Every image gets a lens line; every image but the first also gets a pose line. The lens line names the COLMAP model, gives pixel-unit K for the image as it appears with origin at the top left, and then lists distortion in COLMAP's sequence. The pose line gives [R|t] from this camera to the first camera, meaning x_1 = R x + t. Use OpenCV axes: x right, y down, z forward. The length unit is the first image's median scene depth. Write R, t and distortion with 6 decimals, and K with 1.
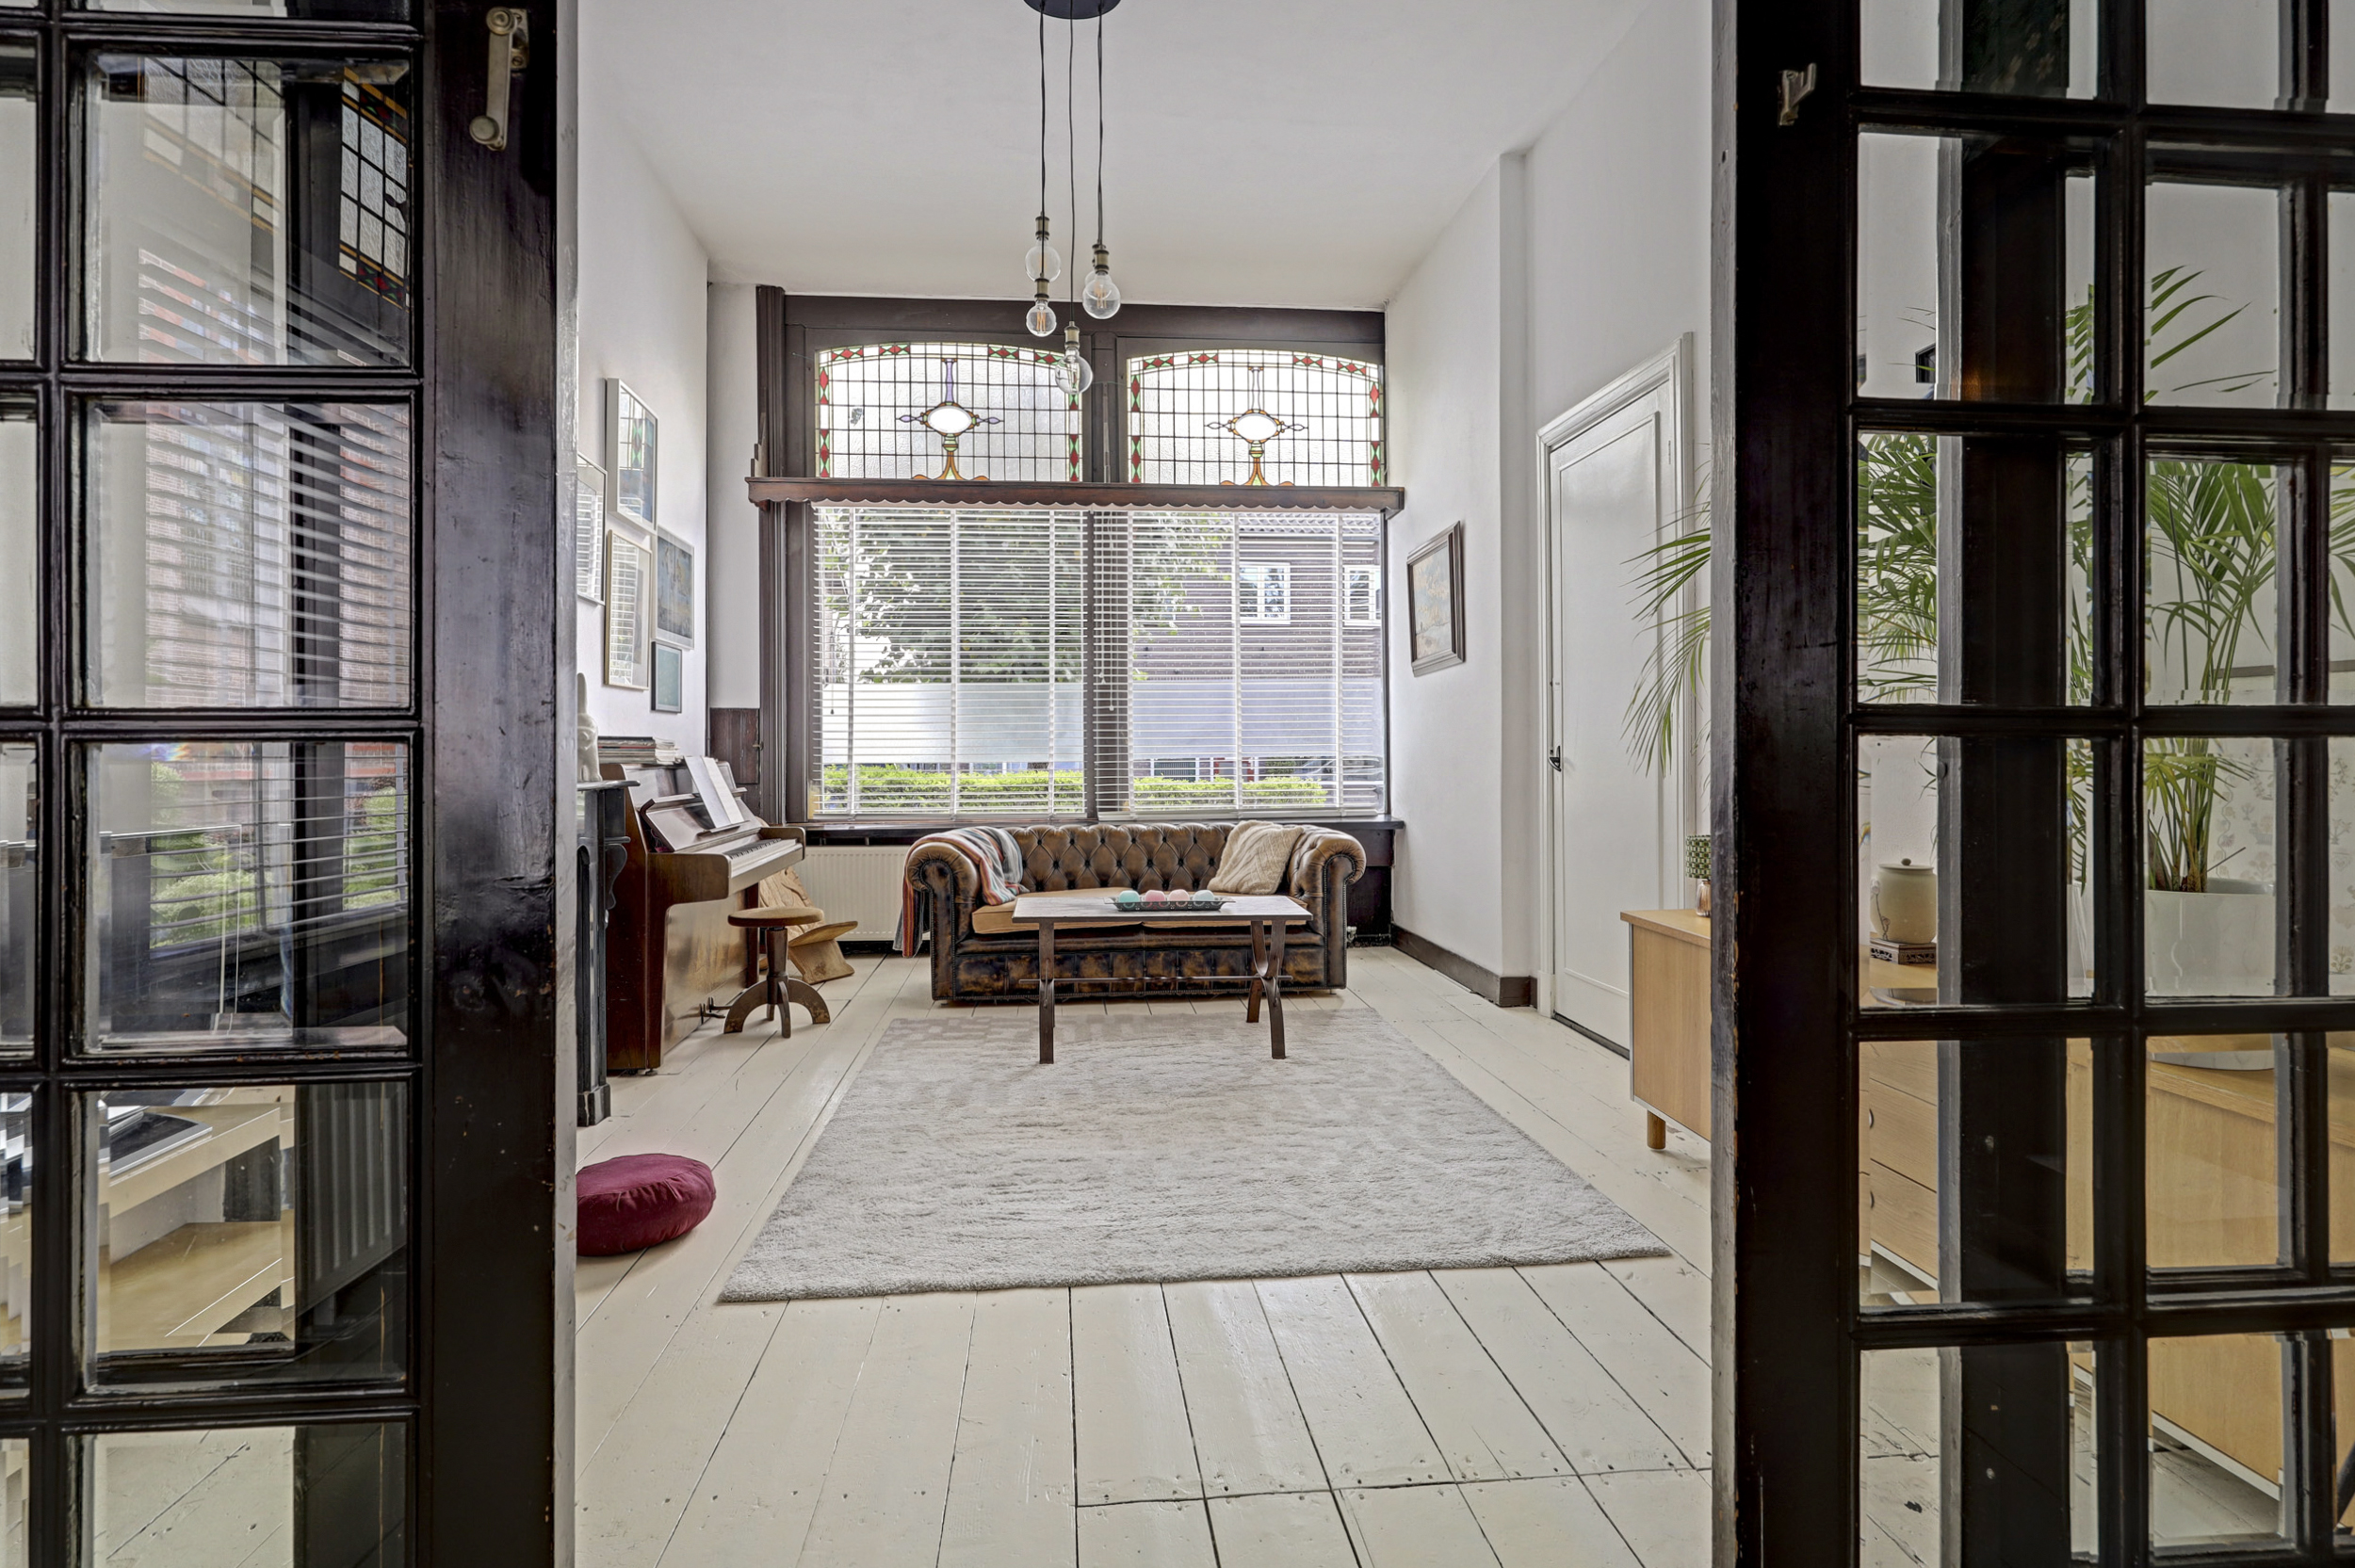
lens RADIAL K [[1124.4, 0, 1169.5], [0, 1124.4, 763.2], [0, 0, 1]] dist [-0.002939, -0.000461]
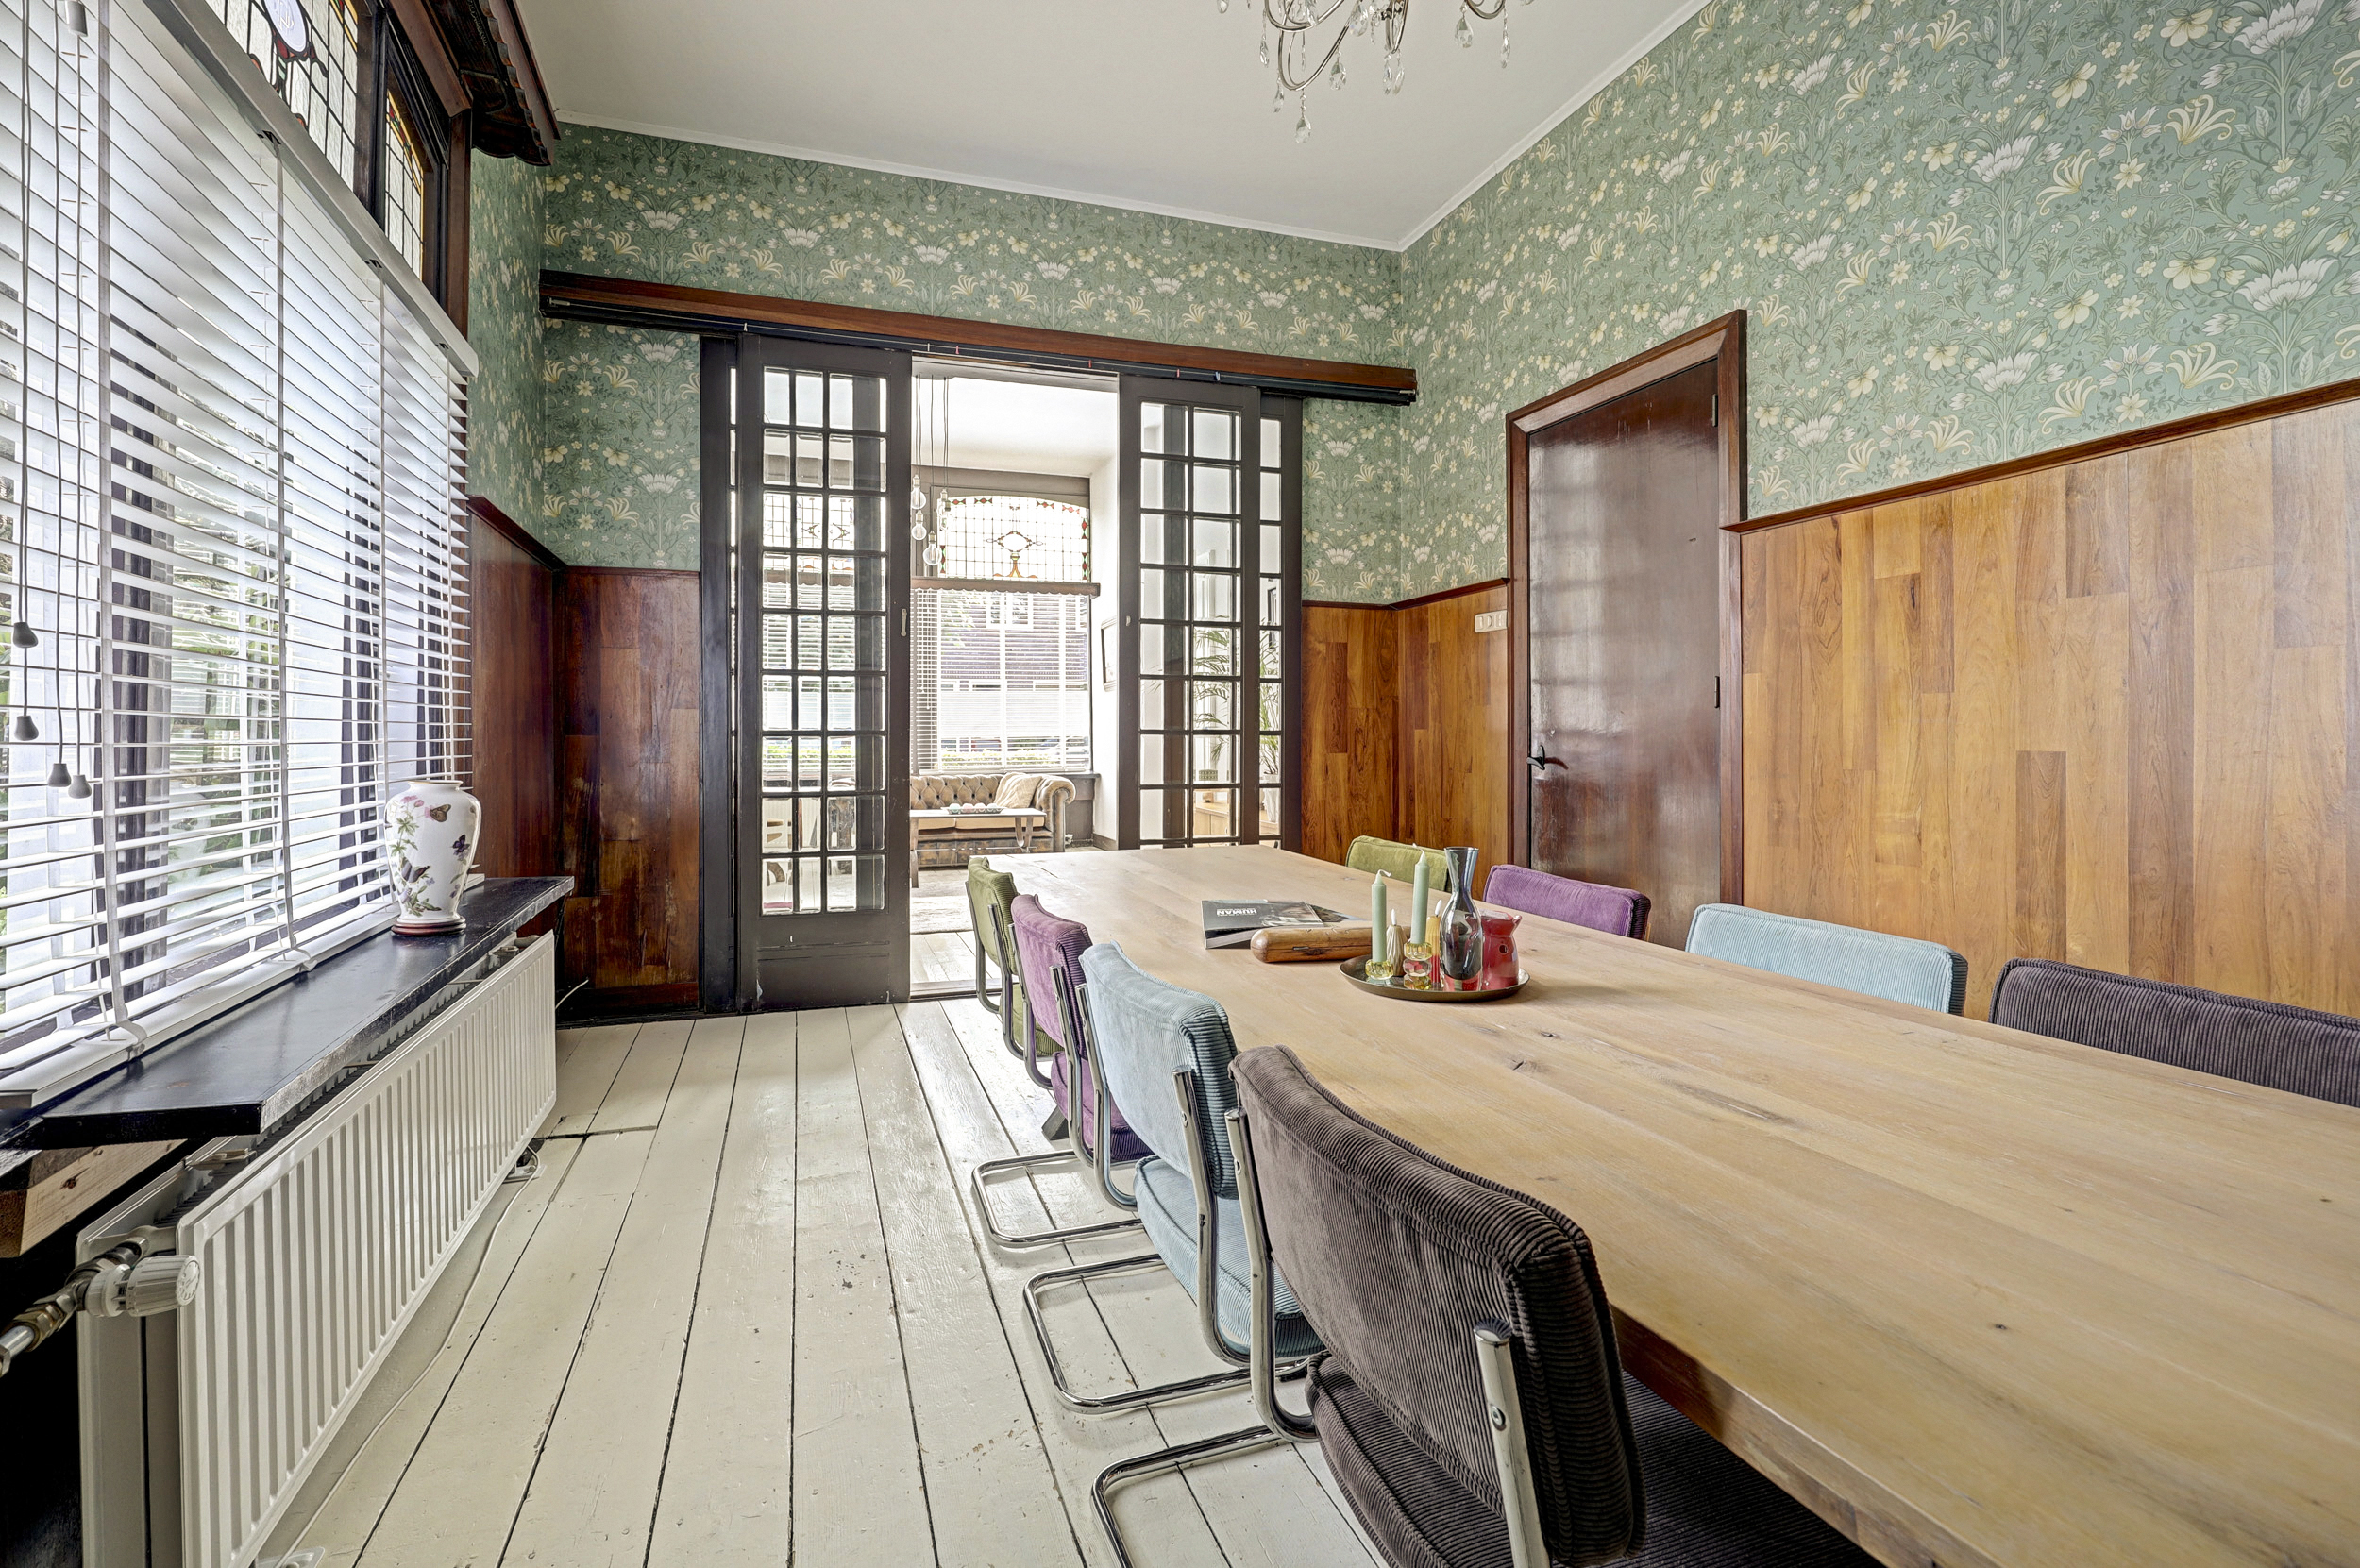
lens RADIAL K [[1106.6, 0, 1172.4], [0, 1106.6, 772.7], [0, 0, 1]] dist [0.002035, 0.000021]
pose [[0.972732, -0.003812, 0.231901, -0.099819], [-0.002949, 0.999581, 0.028800, -0.000218], [-0.231913, -0.028698, 0.972313, -0.862567]]
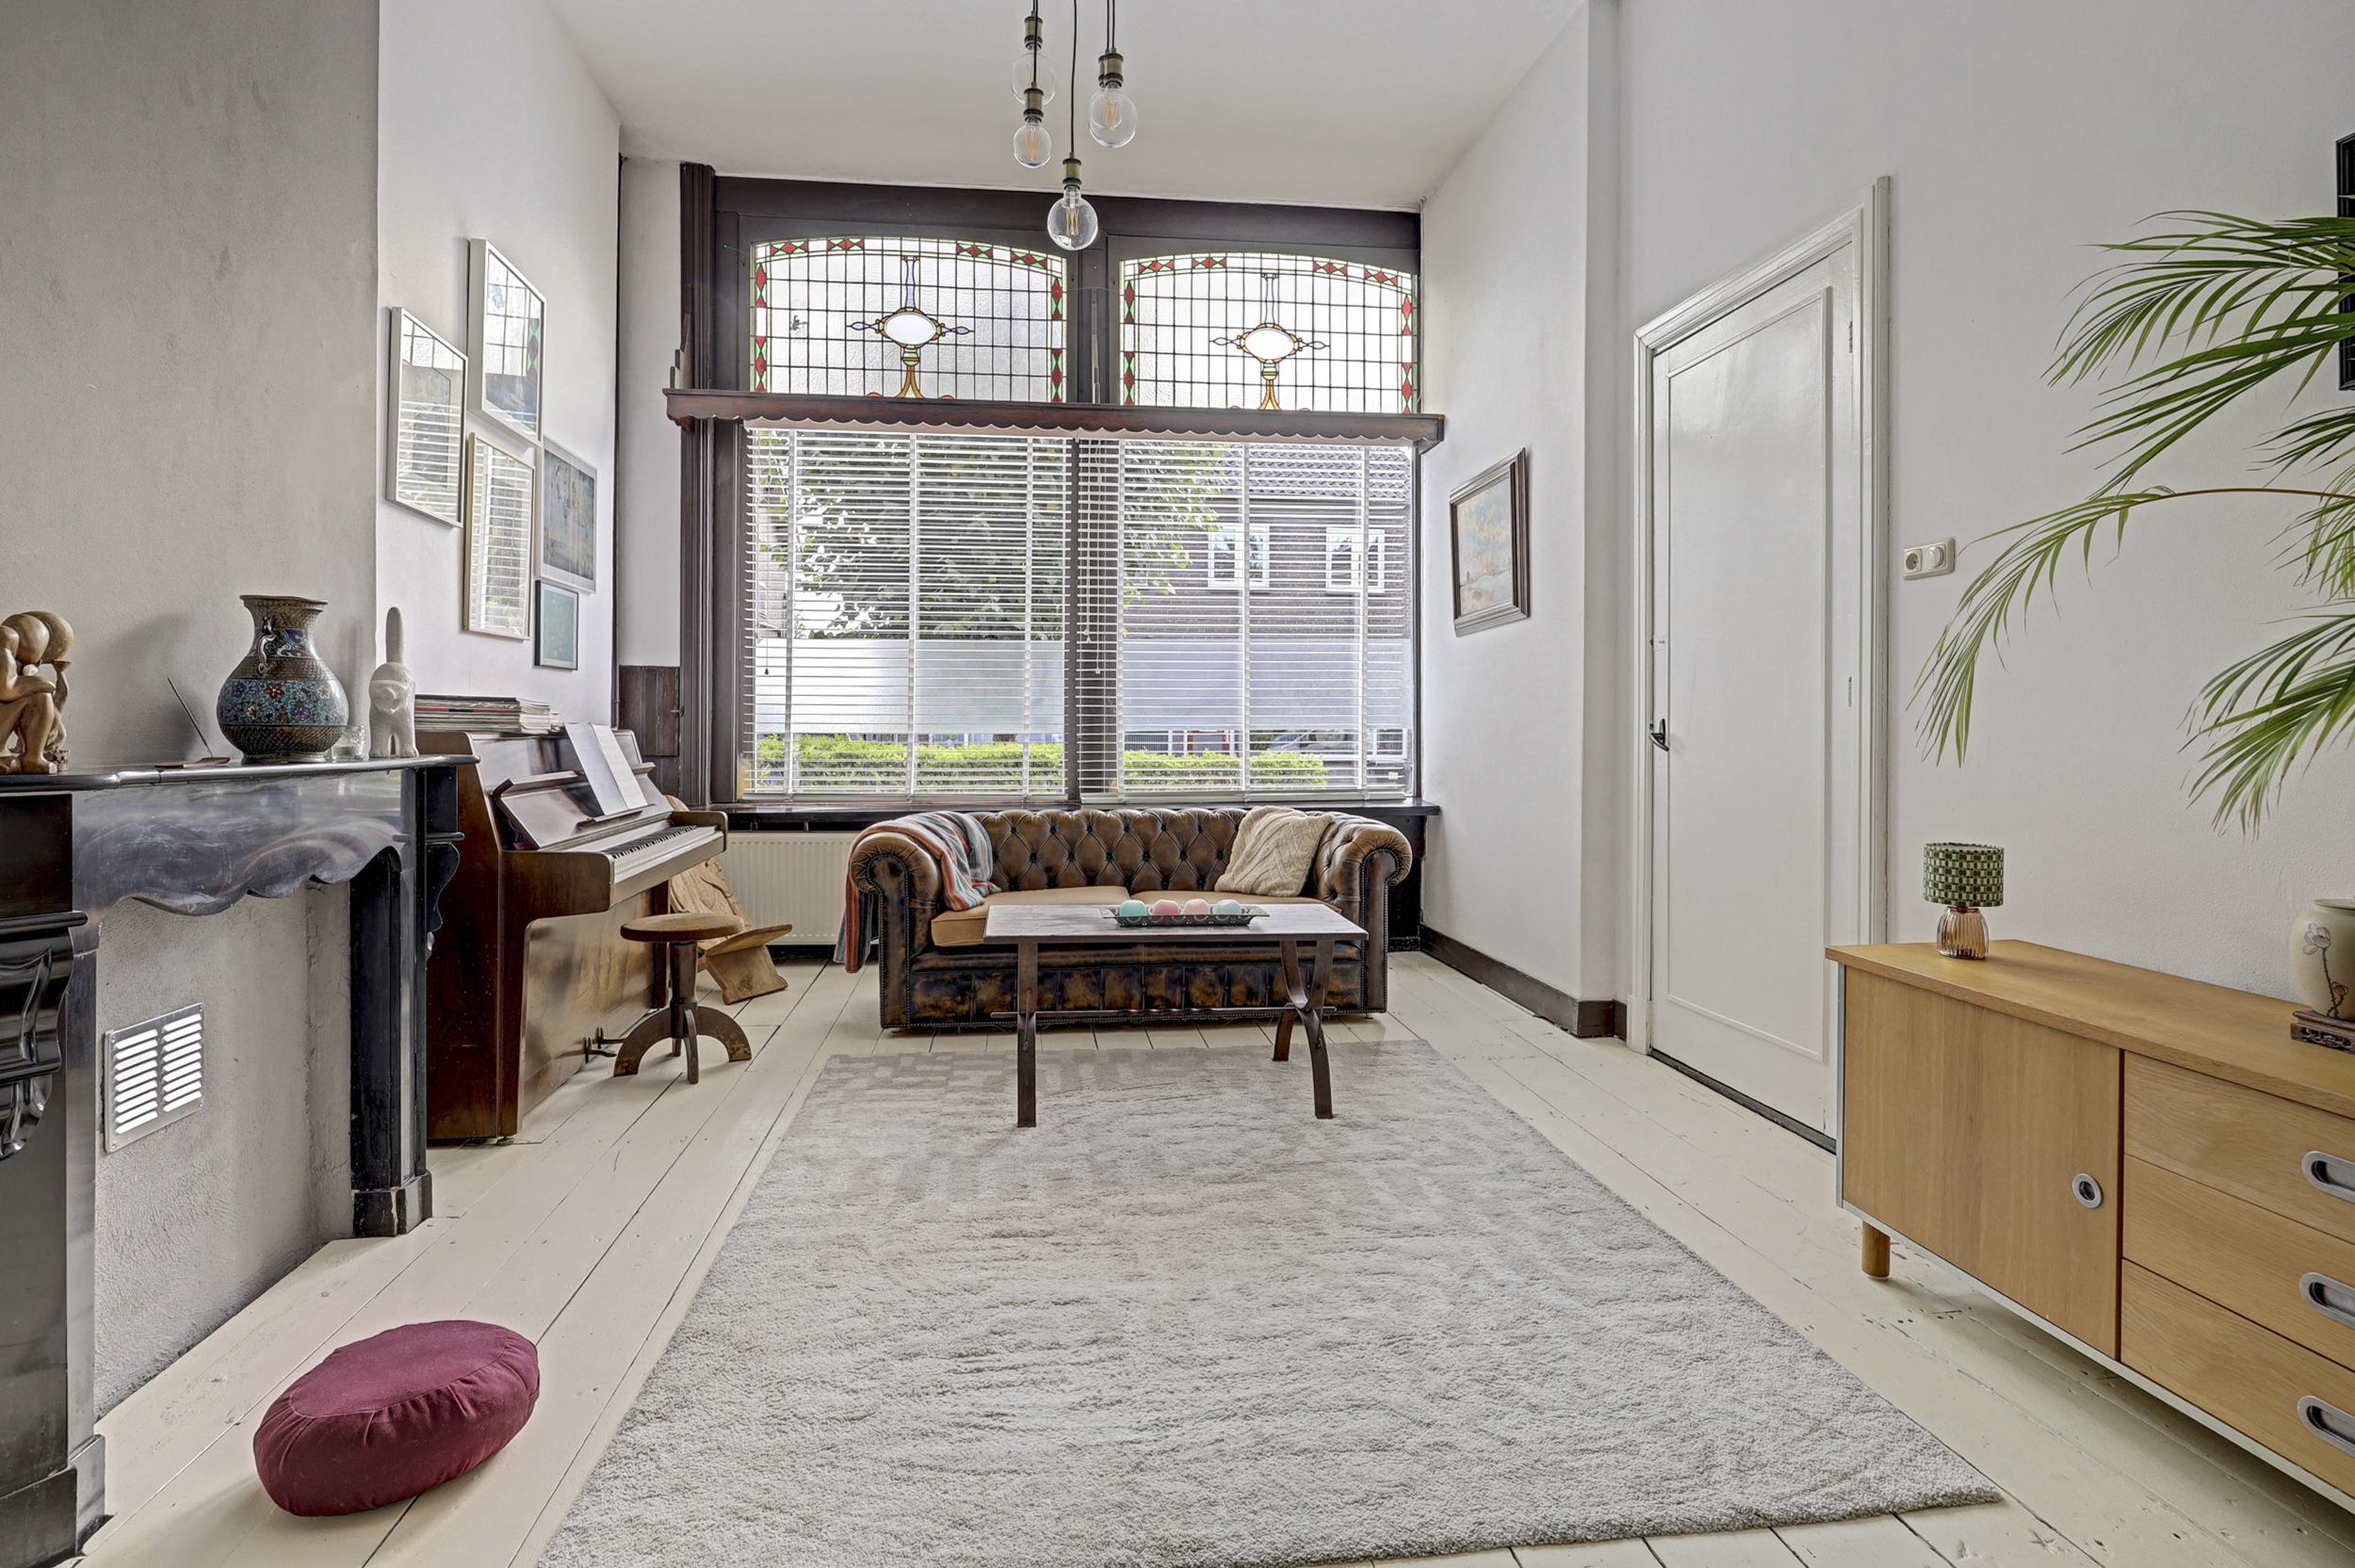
lens RADIAL K [[1124.4, 0, 1145.1], [0, 1124.4, 726.0], [0, 0, 1]] dist [-0.002939, -0.000461]
pose [[0.999866, 0.008539, 0.013990, -0.033735], [-0.008439, 0.999939, -0.007181, -0.001699], [-0.014050, 0.007062, 0.999876, 0.185021]]
